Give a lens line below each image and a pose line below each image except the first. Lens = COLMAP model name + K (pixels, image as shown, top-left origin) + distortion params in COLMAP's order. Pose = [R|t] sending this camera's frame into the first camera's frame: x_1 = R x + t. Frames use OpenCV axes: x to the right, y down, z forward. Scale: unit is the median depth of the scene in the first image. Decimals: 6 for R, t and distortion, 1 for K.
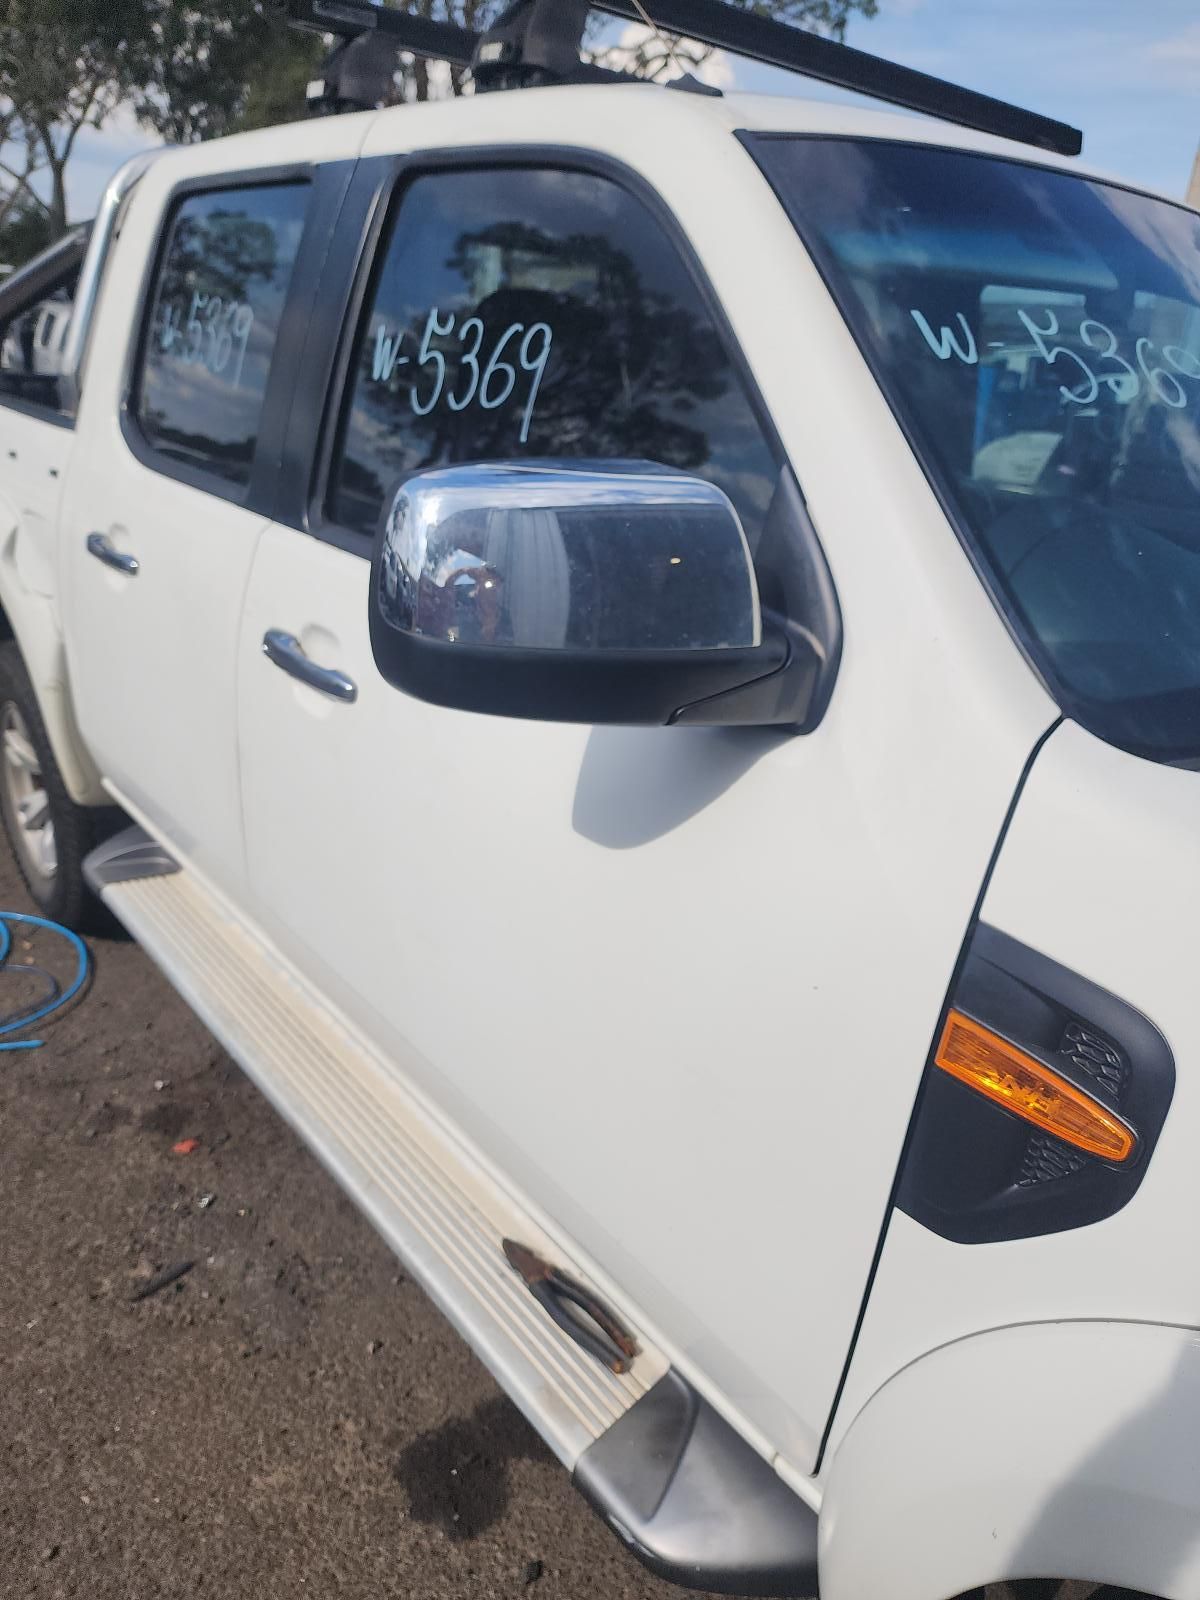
lens RADIAL K [[1095.3, 0, 582.0], [0, 1095.3, 799.4], [0, 0, 1]] dist [0.023148, -0.033336]
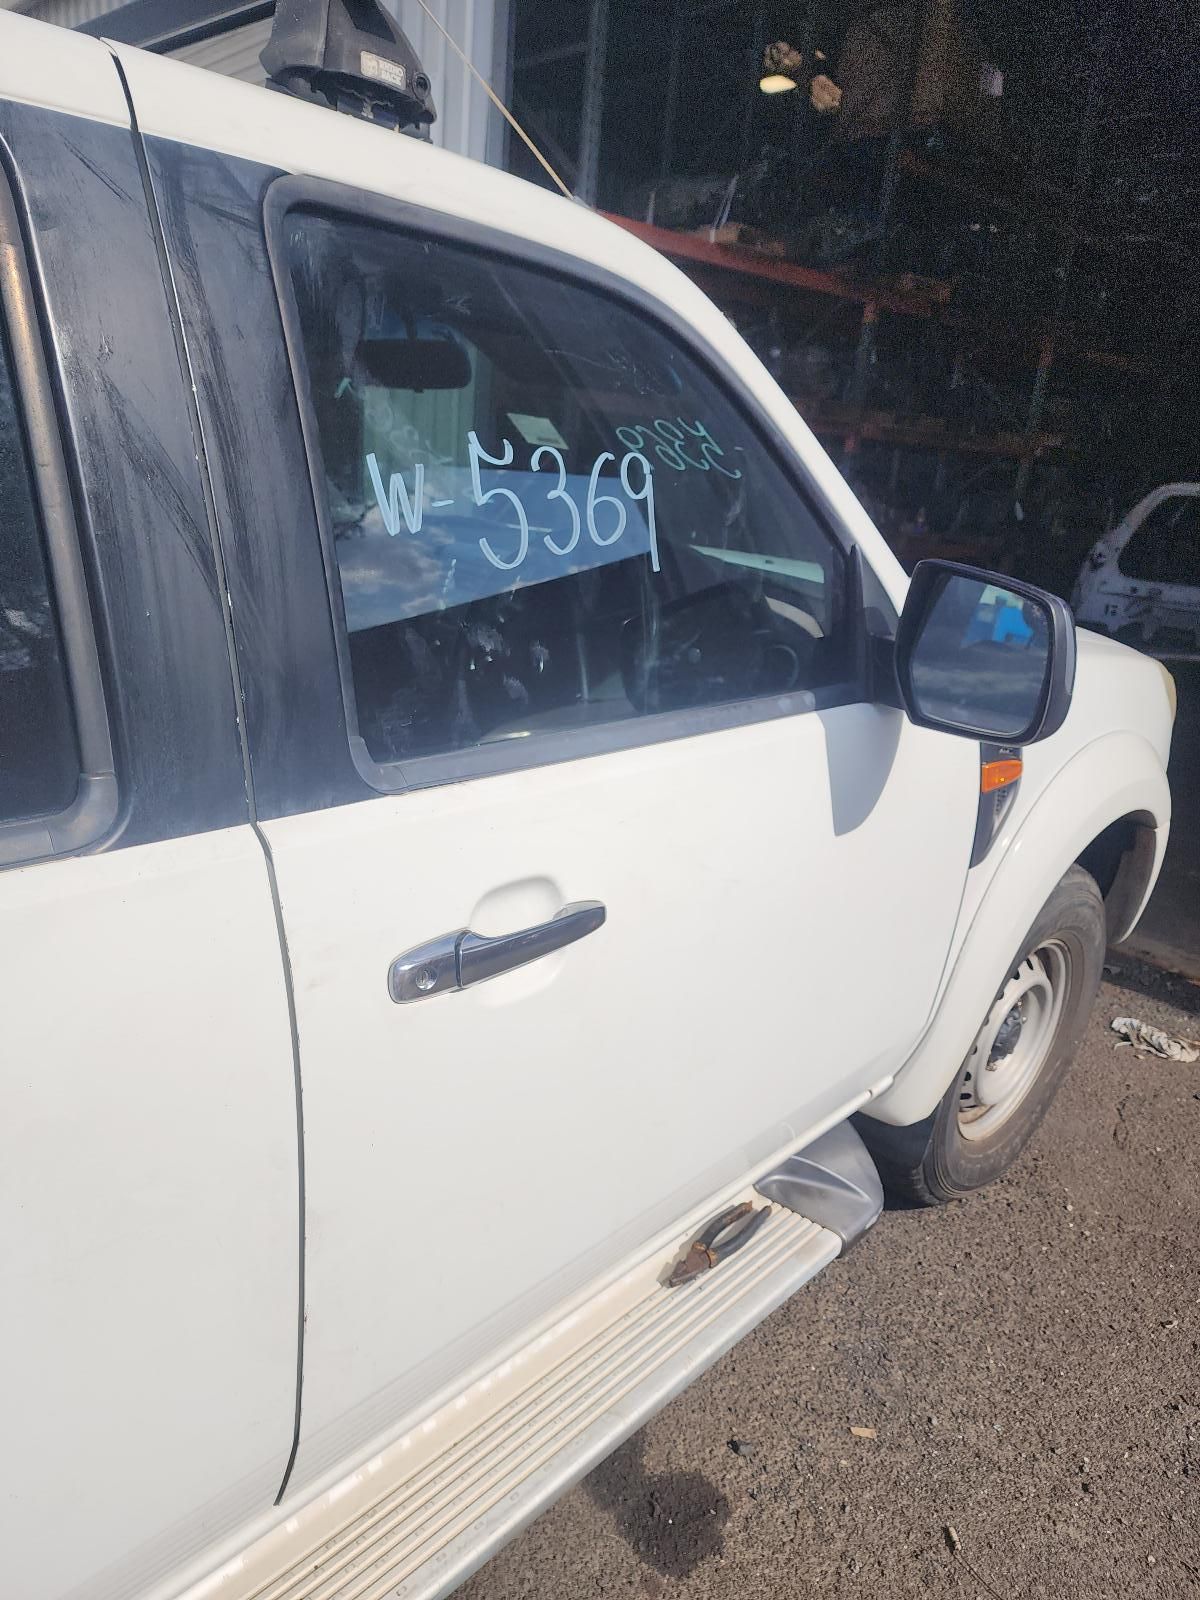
lens RADIAL K [[1095.3, 0, 582.0], [0, 1095.3, 799.4], [0, 0, 1]] dist [0.023148, -0.033336]
pose [[-0.109468, -0.400295, 0.909825, -0.858103], [0.296431, 0.860528, 0.414272, -0.480410], [-0.948760, 0.315050, 0.024460, 0.915538]]
